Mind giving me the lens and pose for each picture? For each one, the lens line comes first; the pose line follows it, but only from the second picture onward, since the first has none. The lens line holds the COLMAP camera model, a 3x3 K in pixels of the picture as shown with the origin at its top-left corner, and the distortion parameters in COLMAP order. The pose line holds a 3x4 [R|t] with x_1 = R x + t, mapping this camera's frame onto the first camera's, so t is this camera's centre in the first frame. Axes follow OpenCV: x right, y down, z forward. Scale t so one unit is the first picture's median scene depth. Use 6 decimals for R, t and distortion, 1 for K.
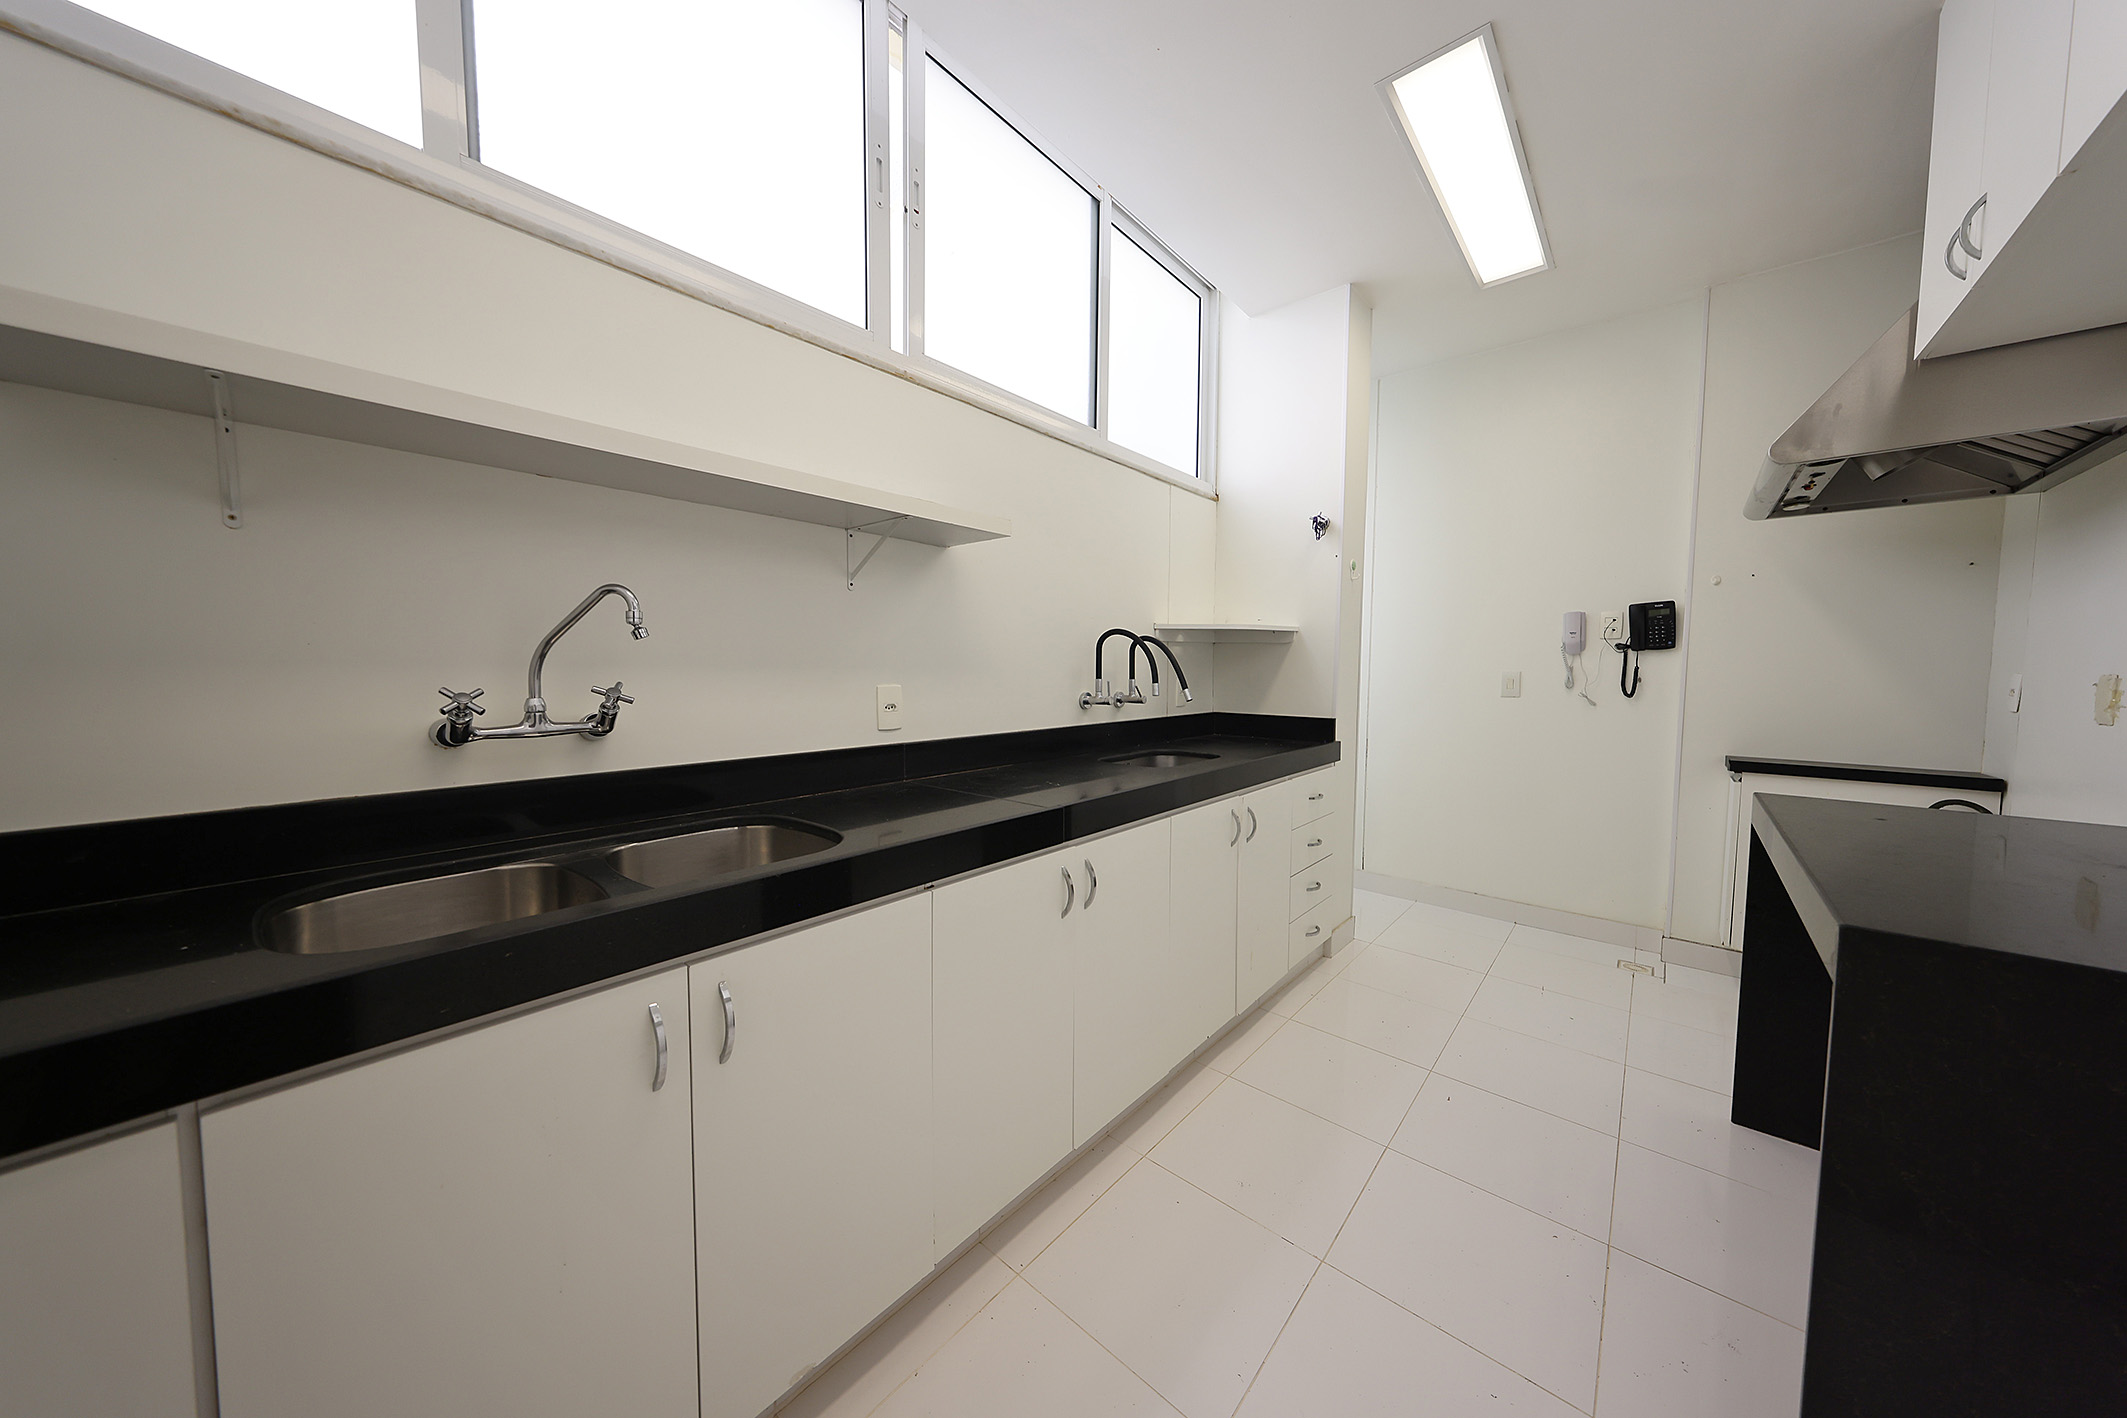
lens RADIAL K [[679.9, 0, 1064.0], [0, 679.9, 705.6], [0, 0, 1]] dist [0.000350, 0.000032]
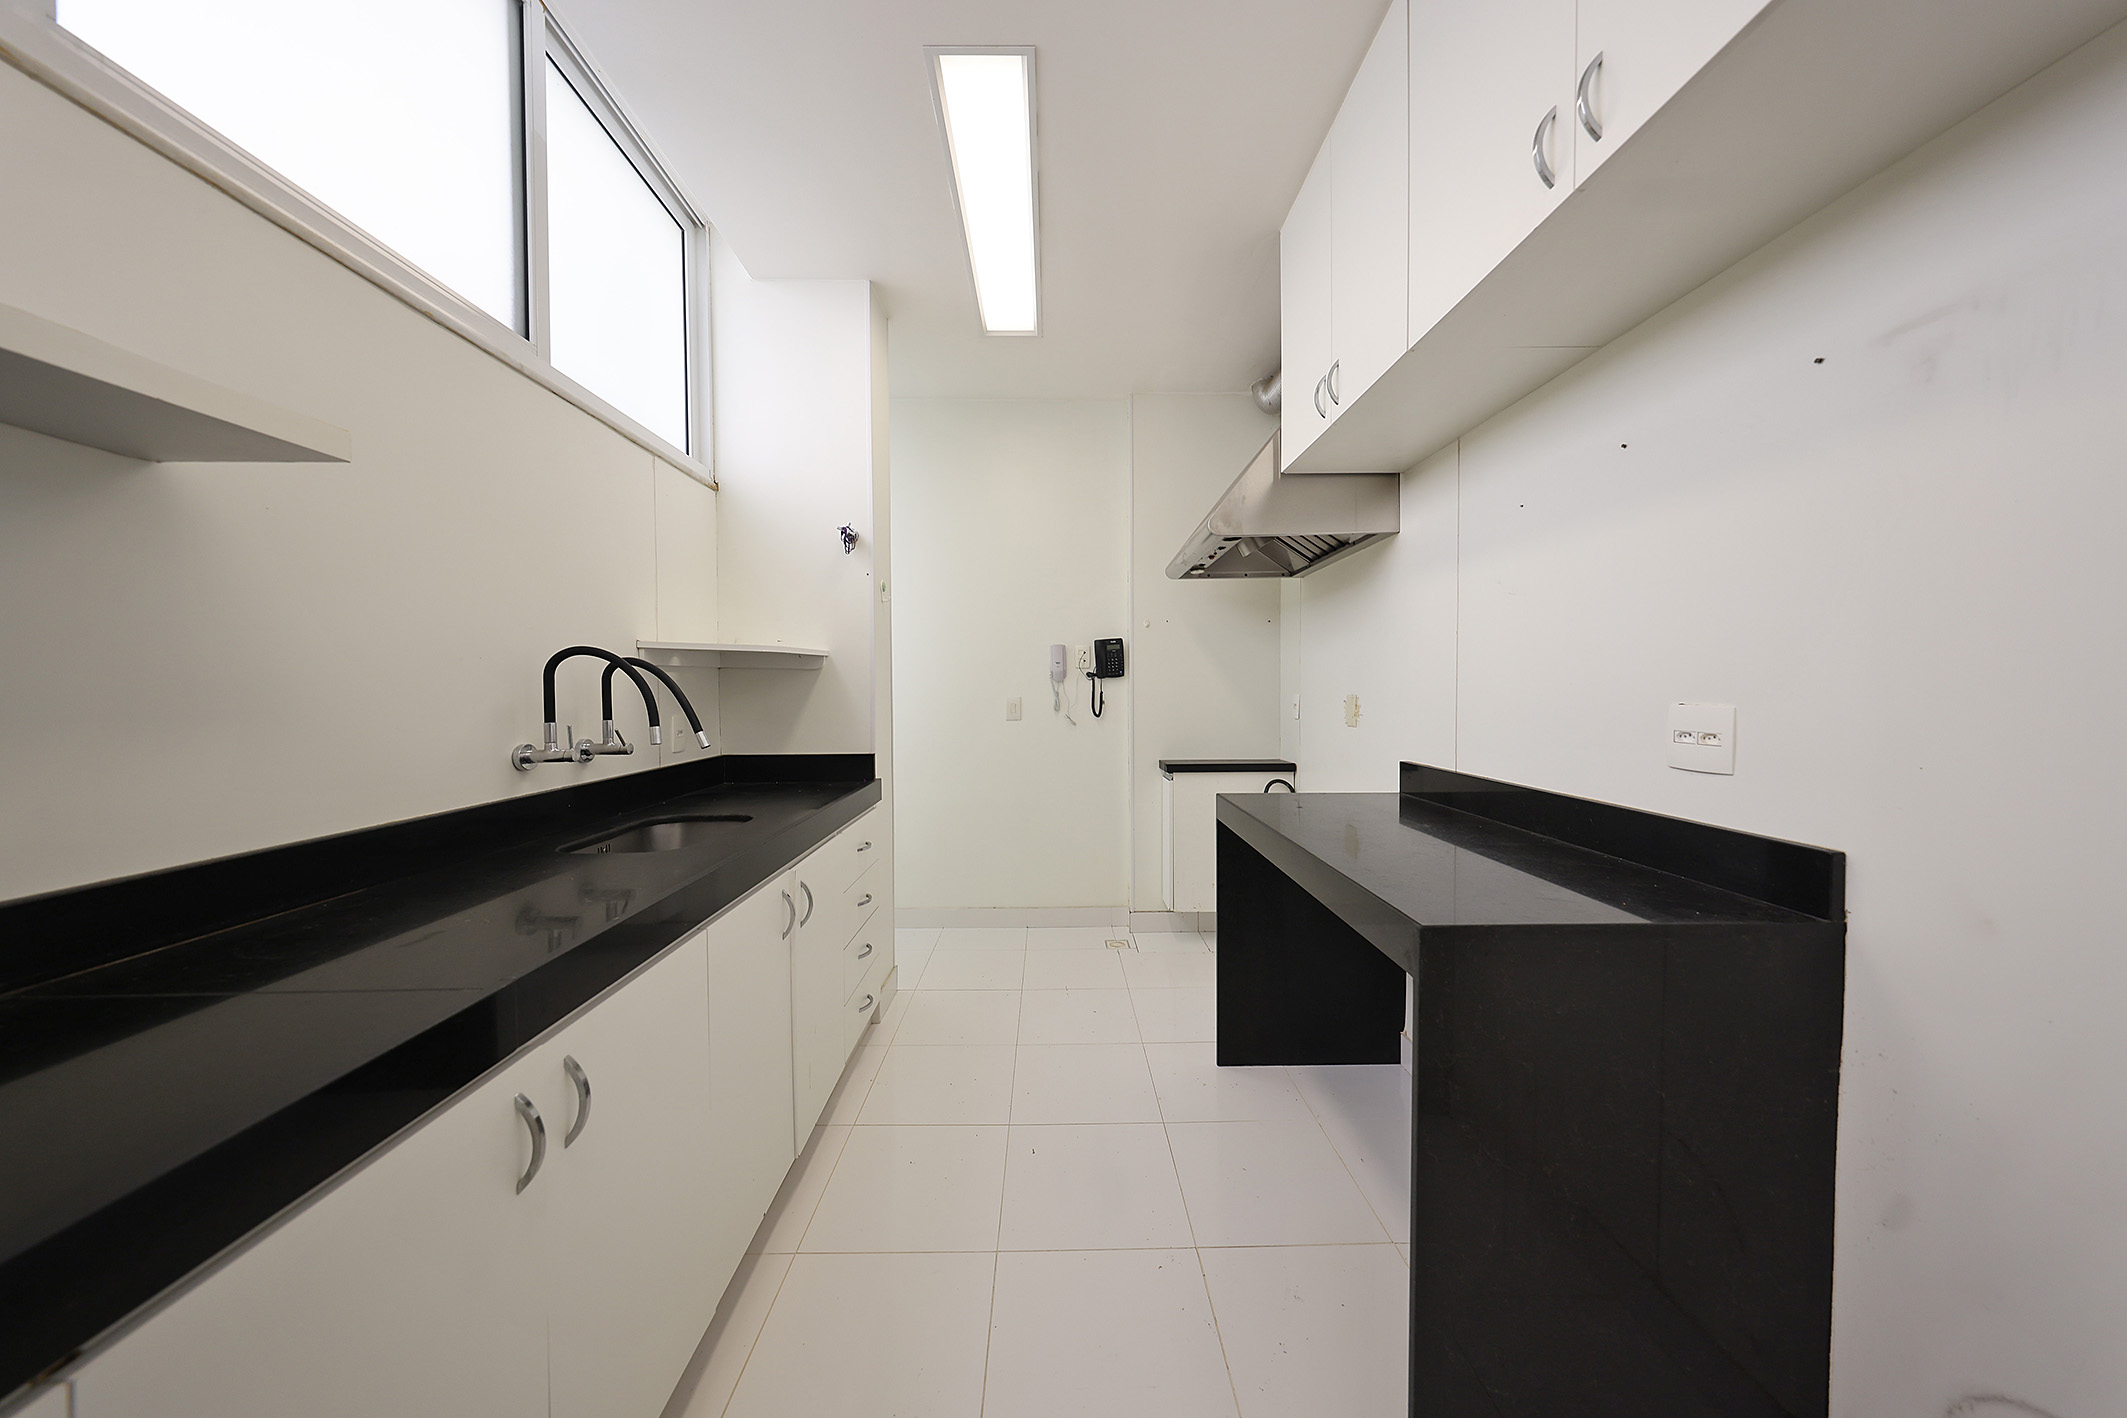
lens RADIAL K [[679.9, 0, 1061.4], [0, 679.9, 703.5], [0, 0, 1]] dist [0.000350, 0.000032]
pose [[0.741739, -0.024715, 0.670233, -0.019230], [0.051361, 0.998479, -0.020022, -0.018039], [-0.668719, 0.049275, 0.741881, 0.181872]]
